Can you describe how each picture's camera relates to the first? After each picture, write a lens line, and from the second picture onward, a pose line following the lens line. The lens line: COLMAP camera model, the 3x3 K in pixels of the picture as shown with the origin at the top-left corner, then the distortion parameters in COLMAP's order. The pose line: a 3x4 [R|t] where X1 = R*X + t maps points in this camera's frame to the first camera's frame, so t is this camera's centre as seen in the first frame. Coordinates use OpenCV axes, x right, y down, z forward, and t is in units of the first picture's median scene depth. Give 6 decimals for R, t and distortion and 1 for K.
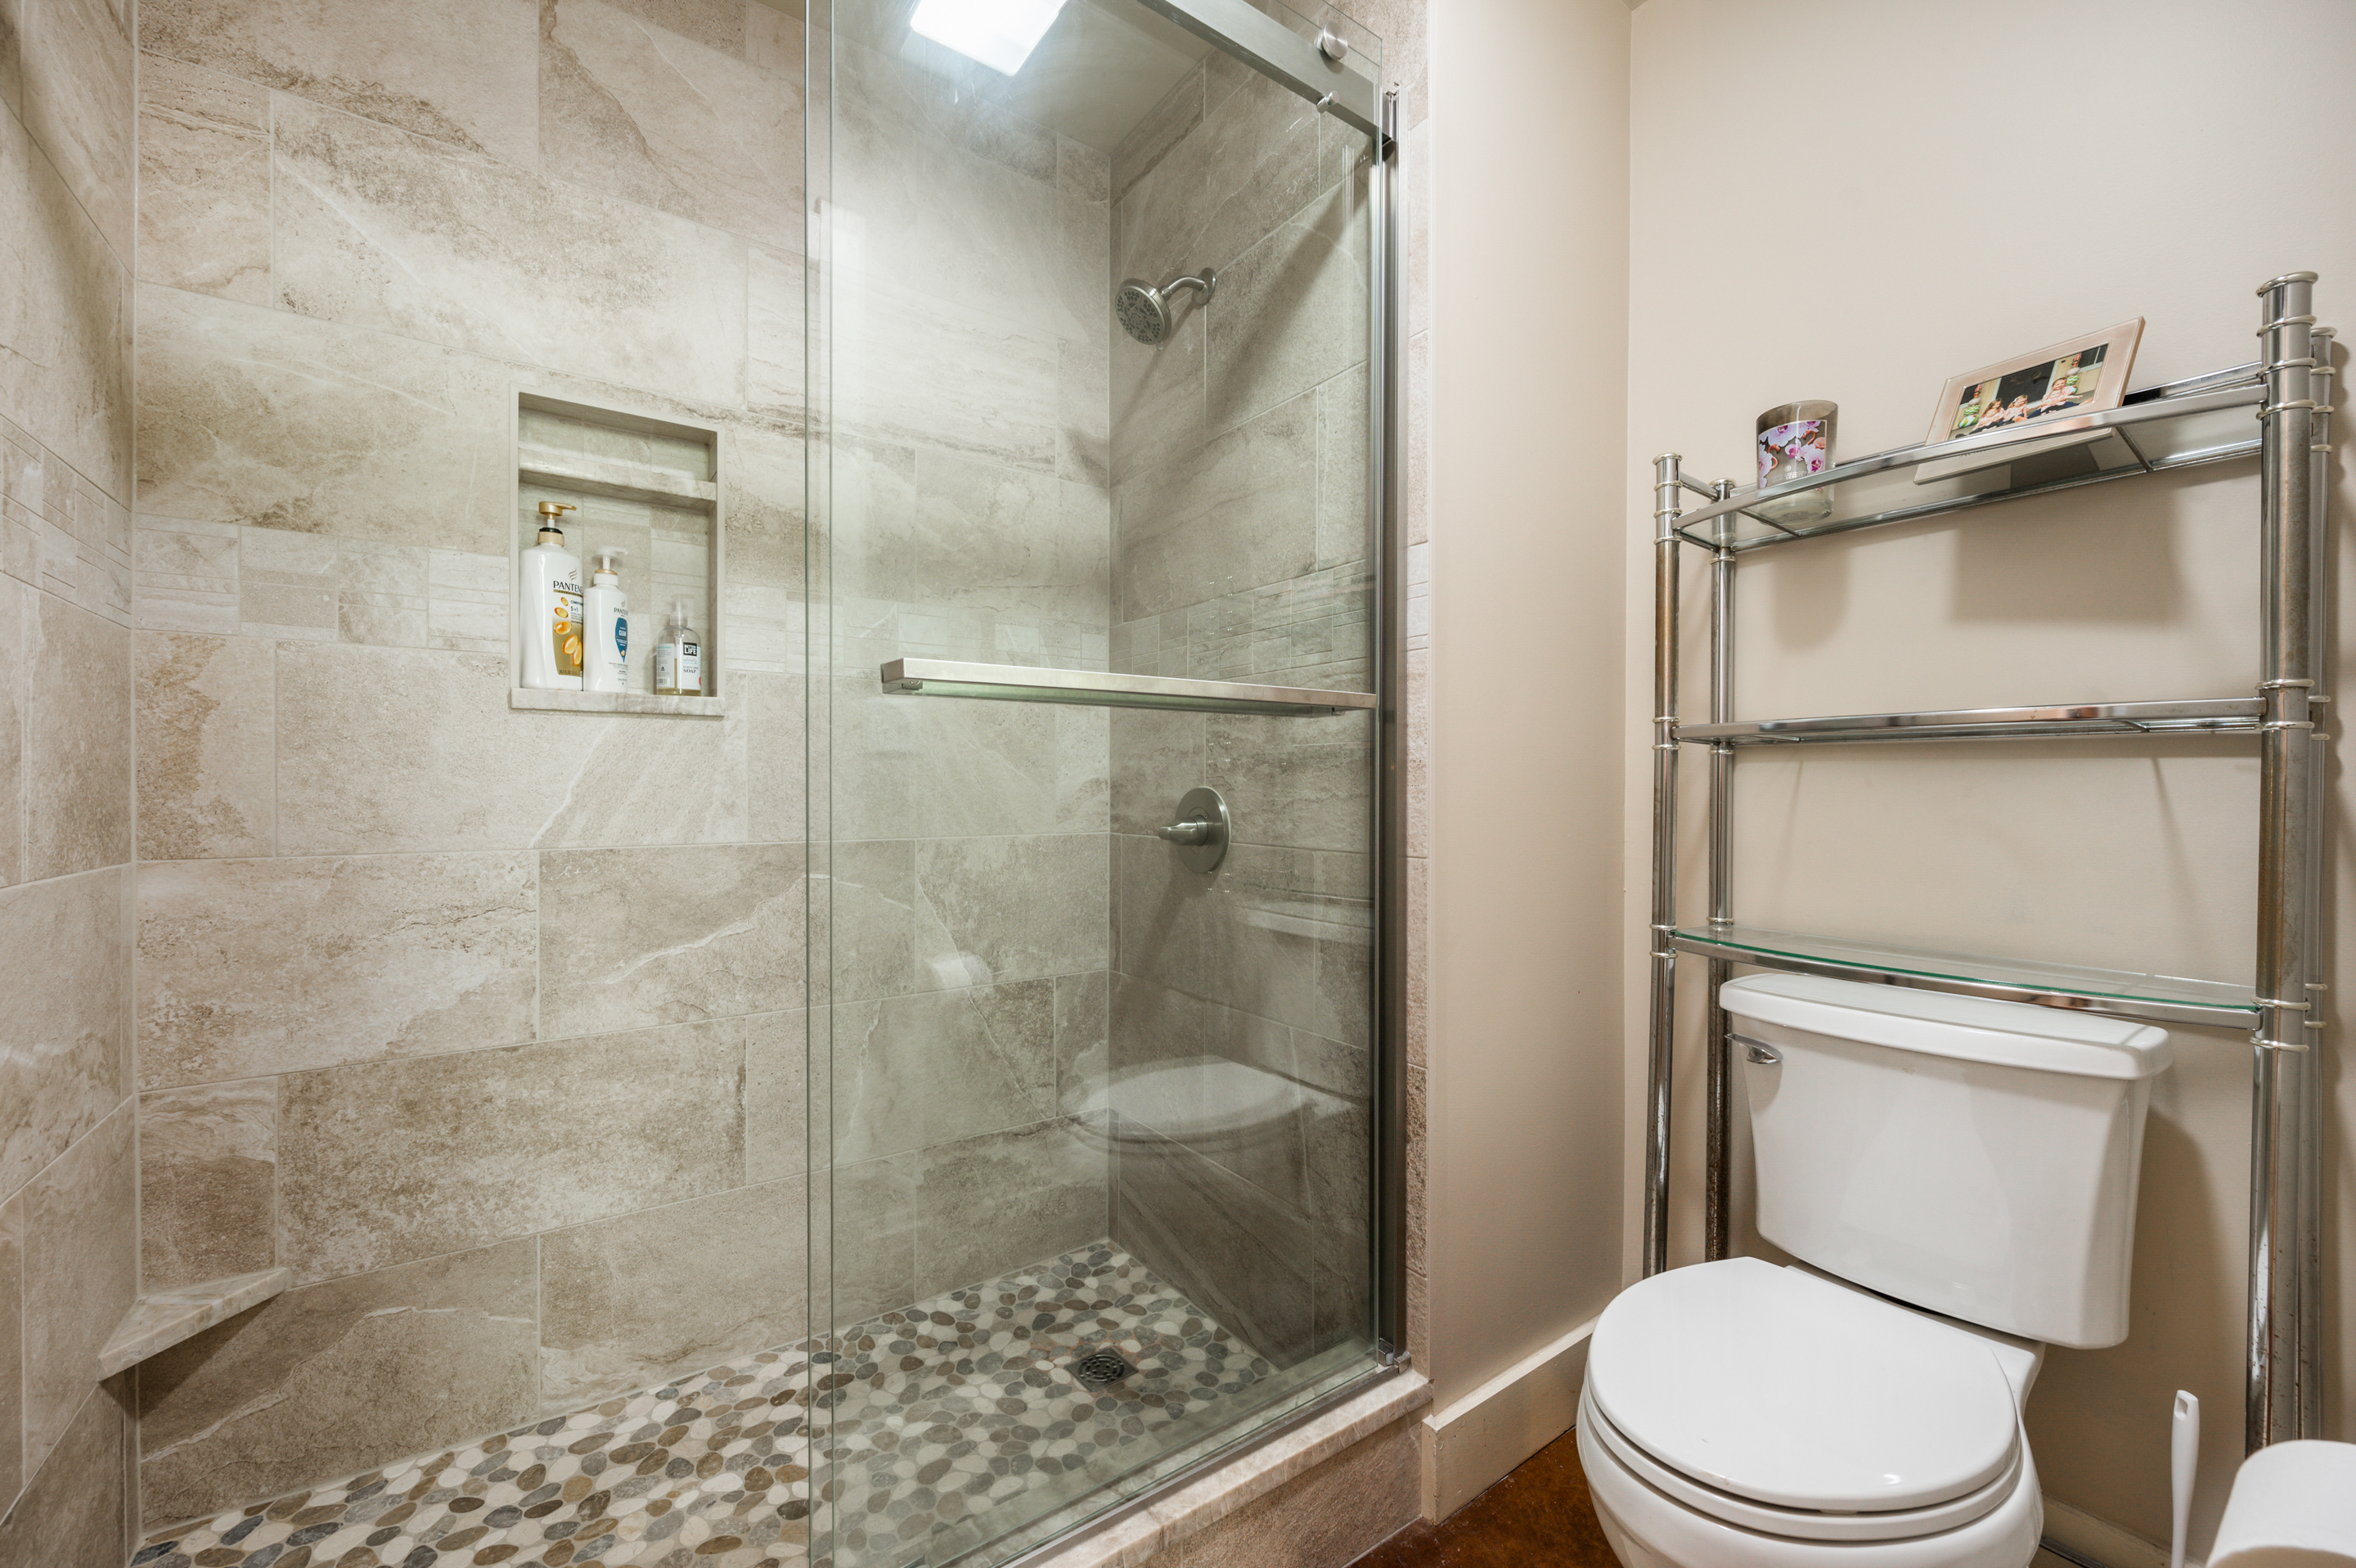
lens RADIAL K [[953.3, 0, 1173.8], [0, 953.3, 792.5], [0, 0, 1]] dist [-0.005901, 0.001394]
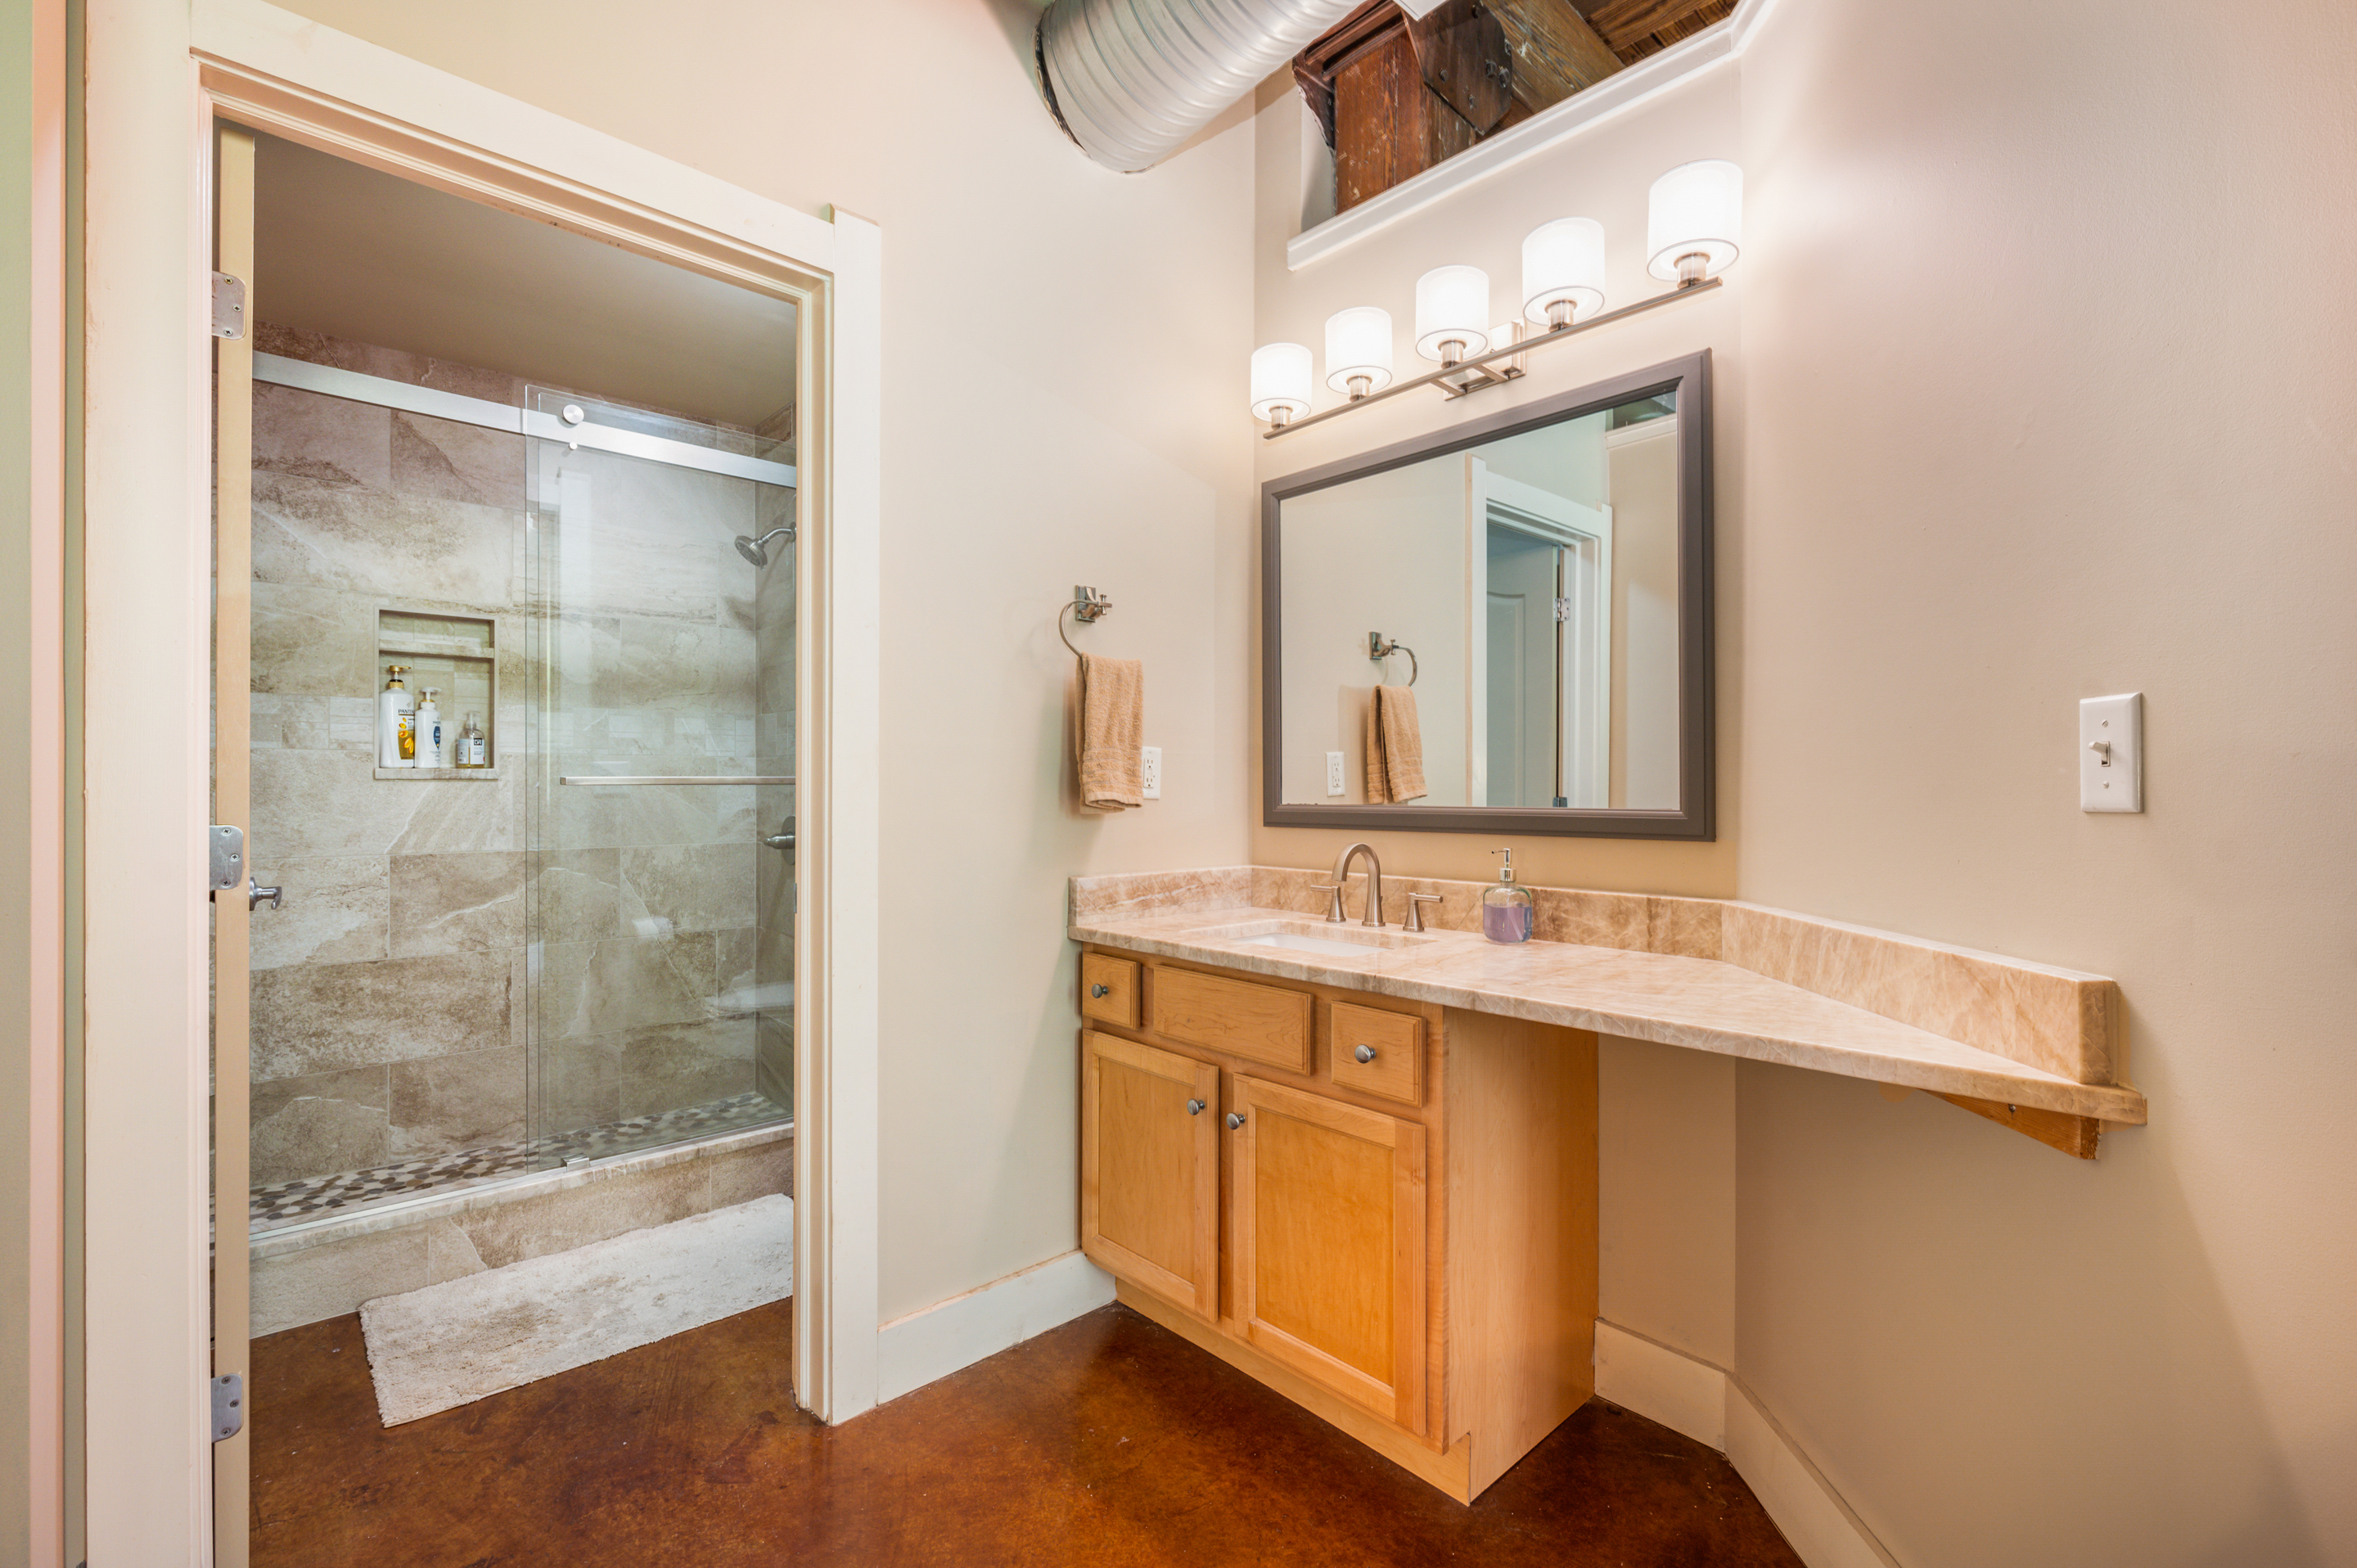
lens RADIAL K [[1039.0, 0, 1186.3], [0, 1039.0, 783.2], [0, 0, 1]] dist [-0.005350, 0.000914]
pose [[0.992248, -0.000637, 0.124268, 0.578541], [0.001301, 0.999985, -0.005262, -0.062074], [-0.124263, 0.005383, 0.992235, -1.113628]]
